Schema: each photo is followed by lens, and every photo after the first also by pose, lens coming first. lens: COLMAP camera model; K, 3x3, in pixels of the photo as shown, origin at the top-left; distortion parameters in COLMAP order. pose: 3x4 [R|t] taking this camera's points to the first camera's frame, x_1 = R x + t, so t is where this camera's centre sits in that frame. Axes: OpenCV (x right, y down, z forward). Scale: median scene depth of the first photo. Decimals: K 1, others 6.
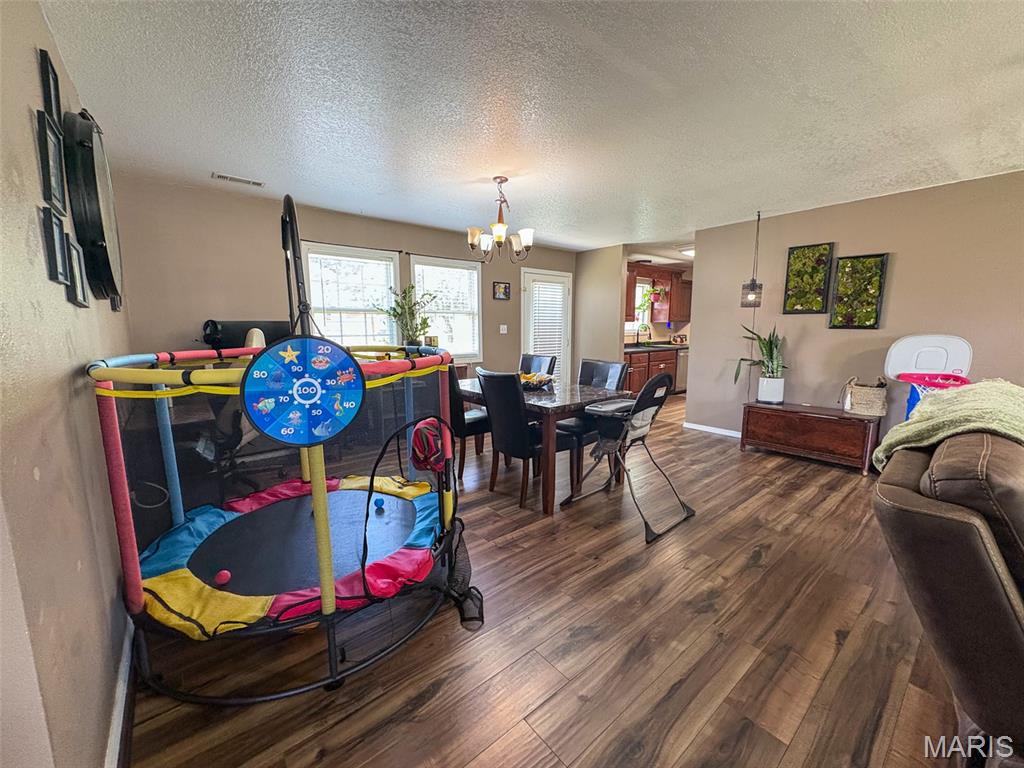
lens RADIAL K [[410.5, 0, 511.4], [0, 410.5, 382.2], [0, 0, 1]] dist [0.003367, 0.000125]
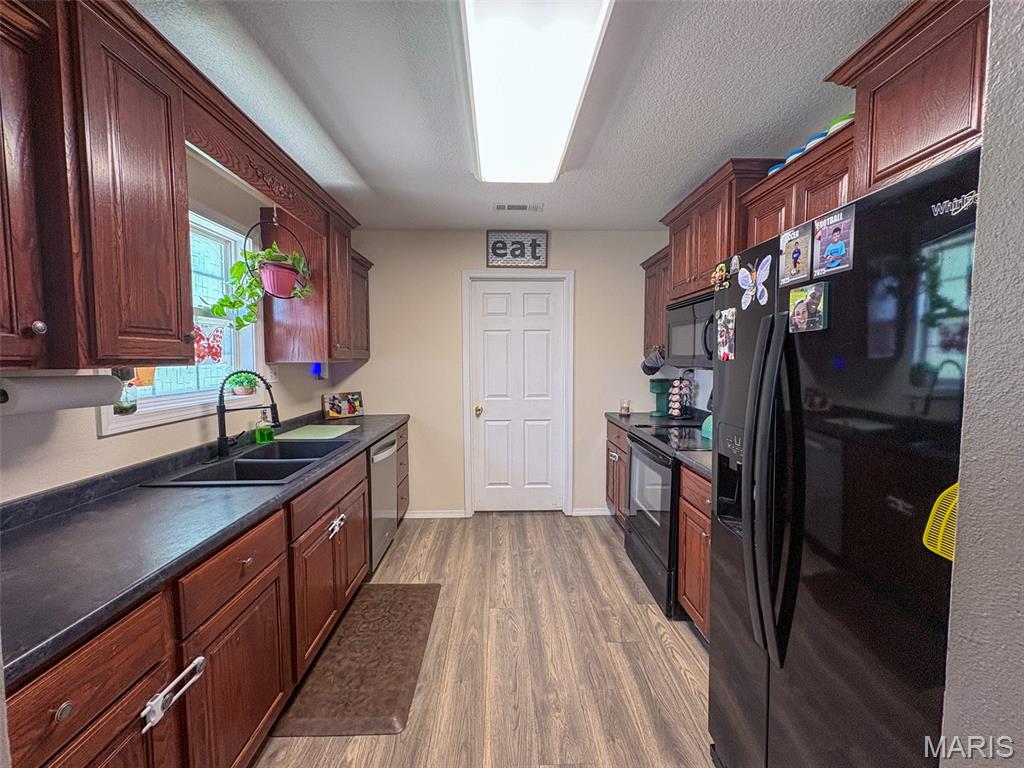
lens RADIAL K [[410.5, 0, 513.7], [0, 410.5, 384.5], [0, 0, 1]] dist [0.003367, 0.000125]
pose [[0.618873, -0.050166, 0.783887, 0.211903], [0.115632, 0.992905, -0.027748, -0.100326], [-0.776933, 0.107815, 0.620283, 0.668245]]
